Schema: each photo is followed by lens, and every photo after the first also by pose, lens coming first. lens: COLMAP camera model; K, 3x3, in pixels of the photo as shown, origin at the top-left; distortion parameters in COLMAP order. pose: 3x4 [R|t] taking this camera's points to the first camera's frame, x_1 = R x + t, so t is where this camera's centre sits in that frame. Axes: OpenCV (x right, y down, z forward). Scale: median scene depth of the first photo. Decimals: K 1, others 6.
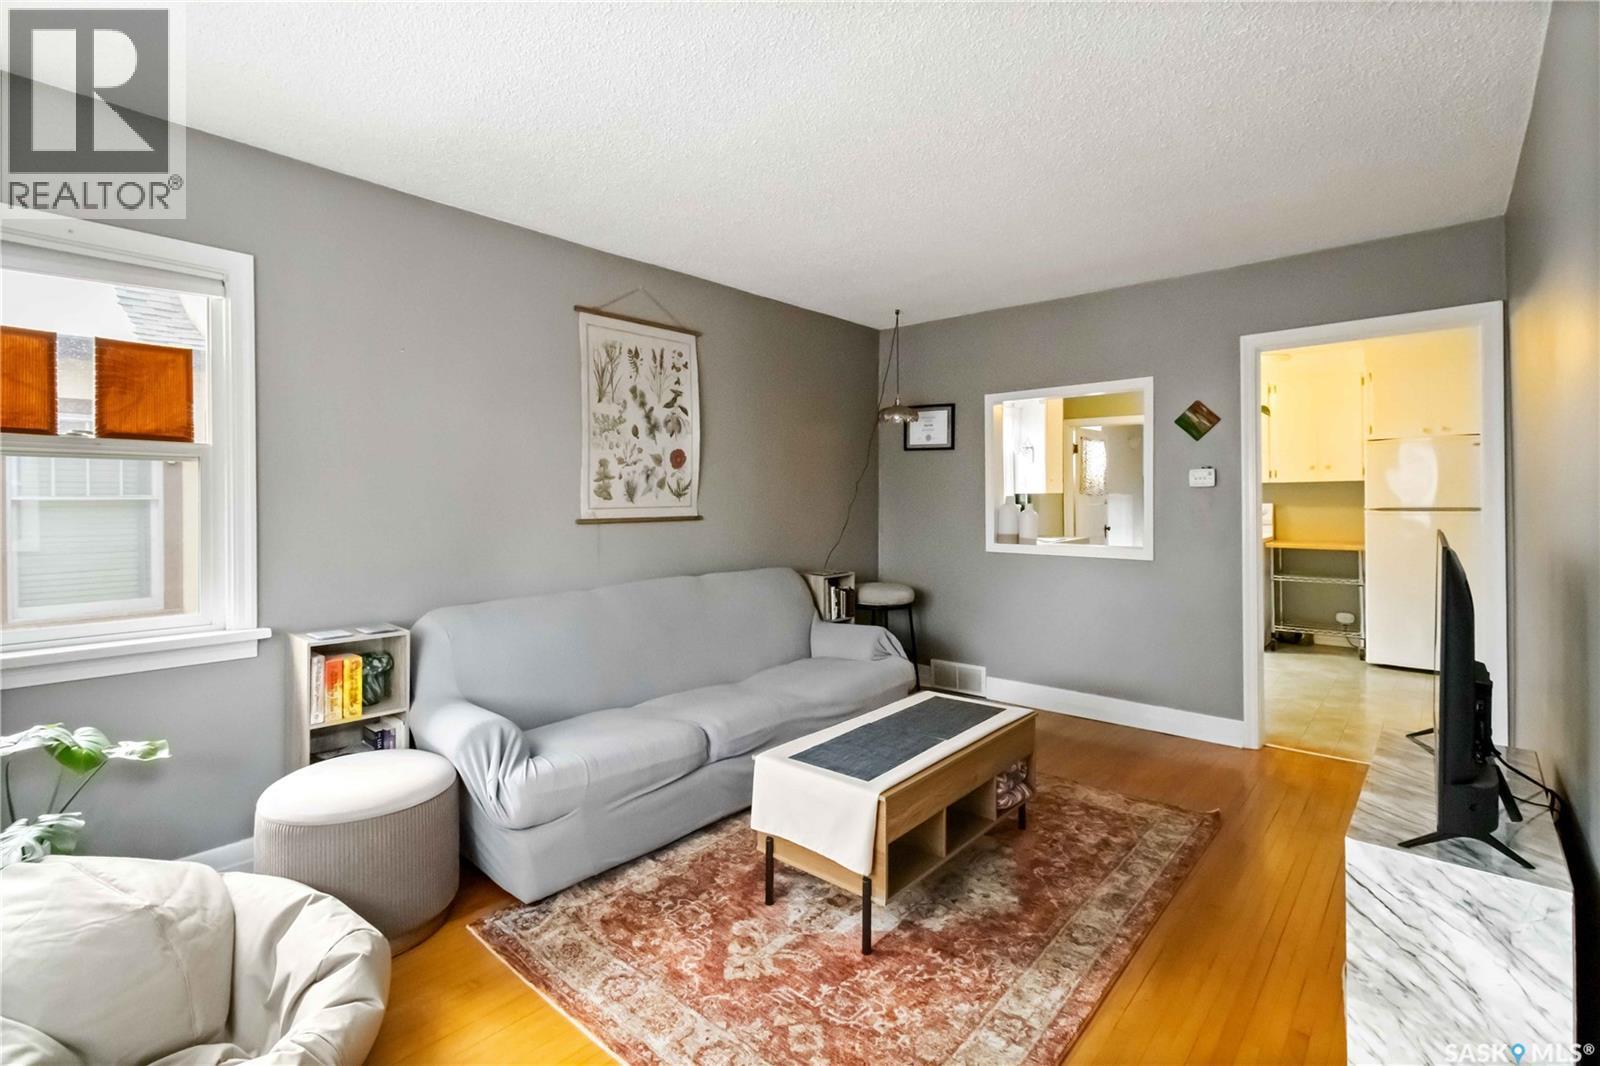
lens RADIAL K [[737.5, 0, 802.9], [0, 737.5, 496.8], [0, 0, 1]] dist [0.004264, -0.000530]
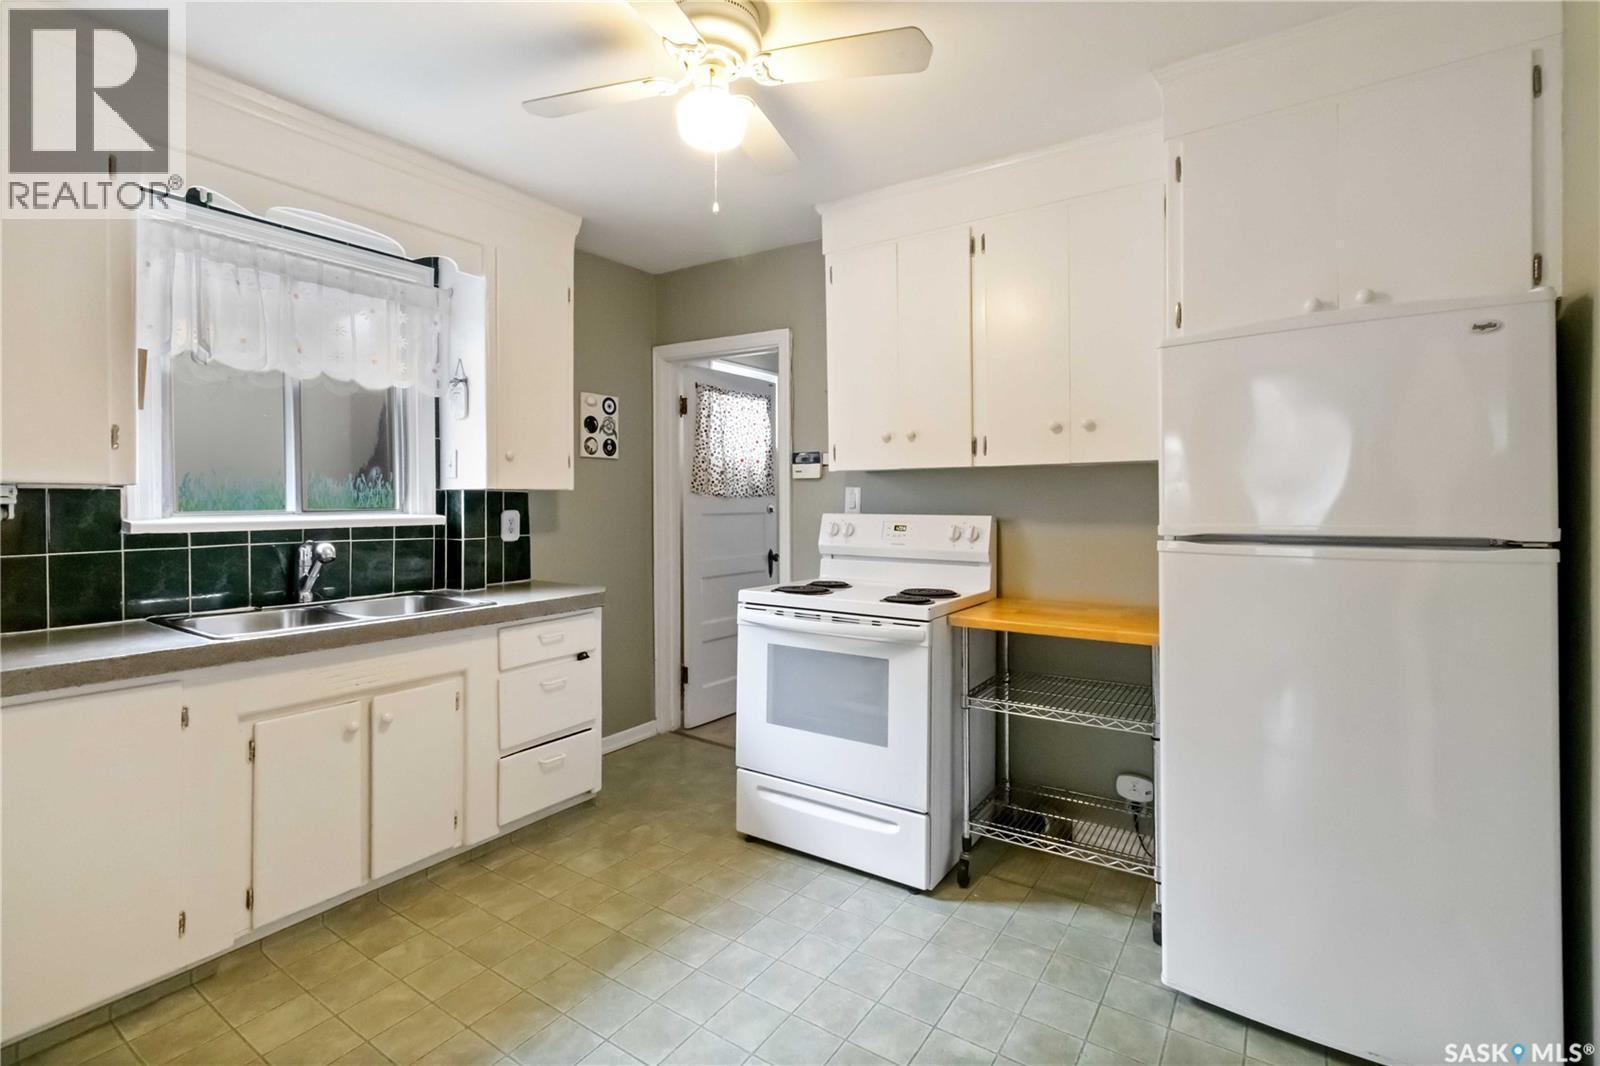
lens RADIAL K [[737.5, 0, 802.9], [0, 737.5, 496.8], [0, 0, 1]] dist [0.004264, -0.000530]
pose [[0.992815, 0.008171, 0.119380, 0.826928], [-0.007231, 0.999939, -0.008301, 0.003765], [-0.119441, 0.007378, 0.992814, 1.011940]]
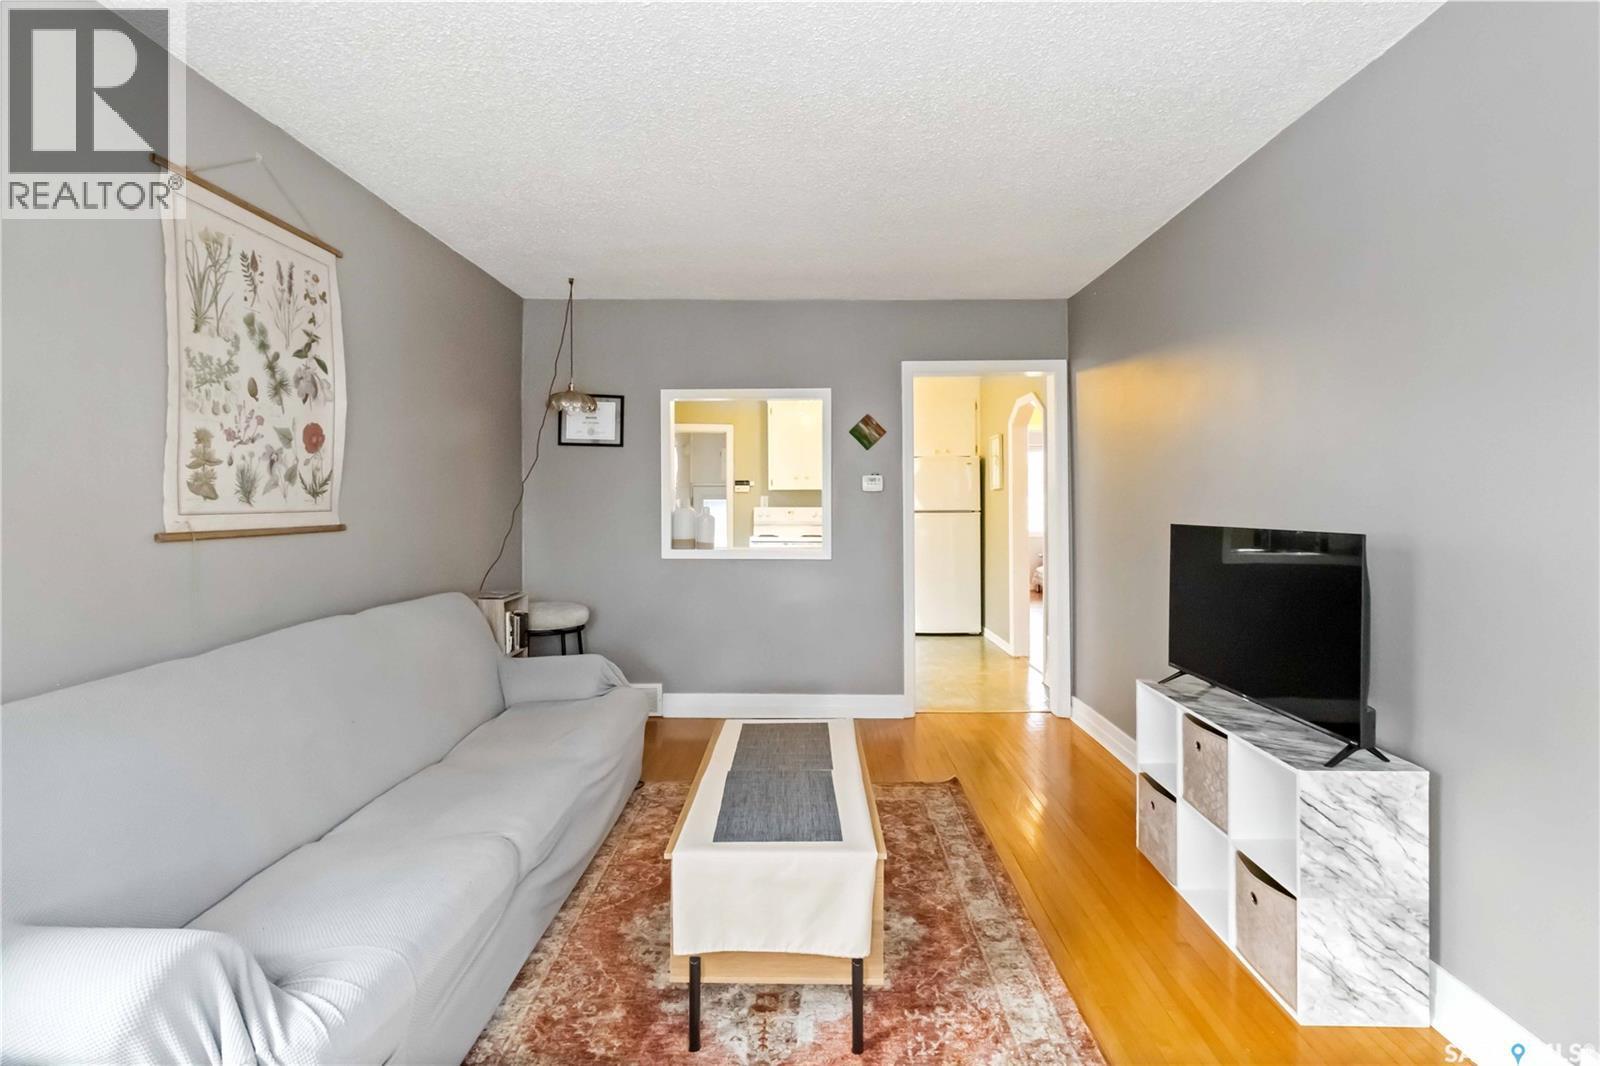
lens RADIAL K [[734.4, 0, 802.3], [0, 734.4, 503.5], [0, 0, 1]] dist [0.006722, -0.001574]
pose [[0.760922, 0.002779, 0.648838, -0.276035], [-0.003187, 0.999995, -0.000546, 0.005753], [-0.648836, -0.001652, 0.760927, 0.234250]]
